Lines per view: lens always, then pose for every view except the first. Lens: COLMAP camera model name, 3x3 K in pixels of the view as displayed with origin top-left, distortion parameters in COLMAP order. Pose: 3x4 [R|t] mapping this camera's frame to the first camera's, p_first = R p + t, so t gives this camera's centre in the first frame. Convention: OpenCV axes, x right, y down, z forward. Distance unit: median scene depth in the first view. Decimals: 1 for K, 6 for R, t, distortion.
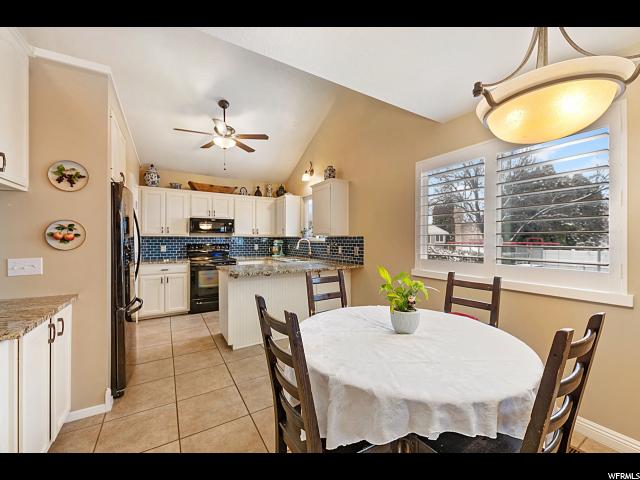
lens RADIAL K [[263.0, 0, 320.0], [0, 263.0, 240.0], [0, 0, 1]] dist [0.000359, -0.000036]
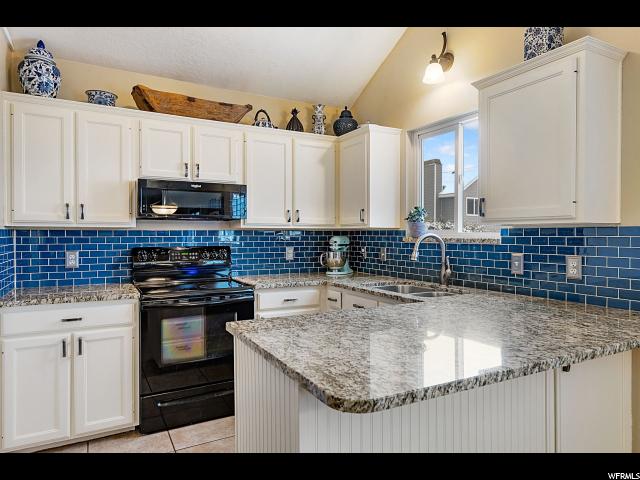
lens RADIAL K [[434.3, 0, 320.0], [0, 434.3, 240.0], [0, 0, 1]] dist [0.002636, 0.004026]
pose [[0.998675, -0.000756, -0.051453, -0.180970], [0.001312, 0.999941, 0.010775, -0.002510], [0.051442, -0.010828, 0.998617, 0.349041]]
